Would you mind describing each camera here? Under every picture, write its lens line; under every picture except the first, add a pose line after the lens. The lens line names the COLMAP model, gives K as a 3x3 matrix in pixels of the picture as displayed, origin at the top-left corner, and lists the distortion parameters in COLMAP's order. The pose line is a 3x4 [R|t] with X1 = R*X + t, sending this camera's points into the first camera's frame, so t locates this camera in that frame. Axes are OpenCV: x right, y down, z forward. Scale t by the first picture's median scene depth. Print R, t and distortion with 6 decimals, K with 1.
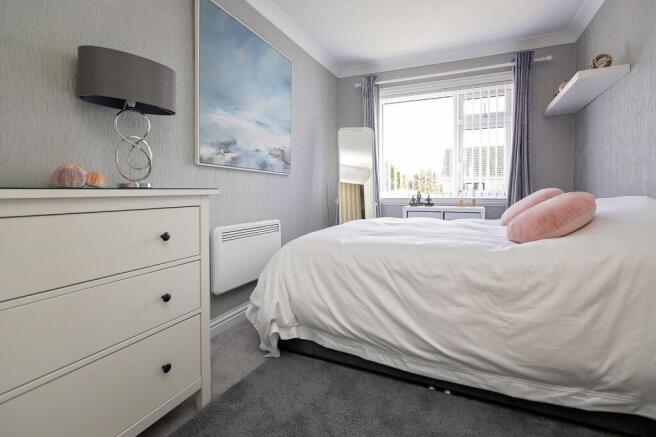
lens RADIAL K [[305.3, 0, 339.0], [0, 305.3, 191.1], [0, 0, 1]] dist [-0.001286, -0.000394]
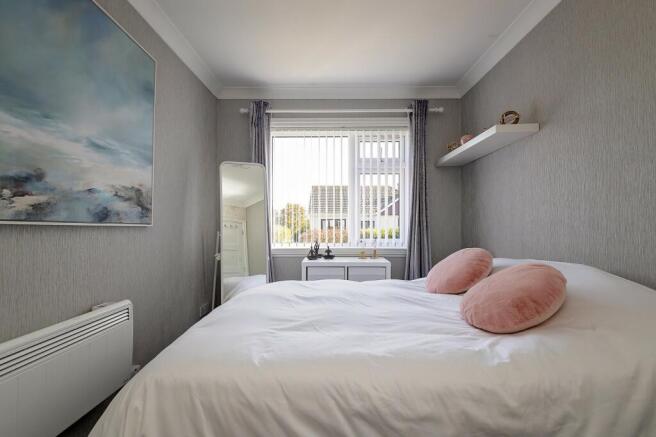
lens RADIAL K [[311.4, 0, 326.4], [0, 311.4, 220.9], [0, 0, 1]] dist [0.002864, 0.000395]
pose [[0.931092, 0.010863, 0.364623, -0.047593], [-0.003926, 0.999797, -0.019759, -0.050767], [-0.364763, 0.016966, 0.930946, 0.209883]]
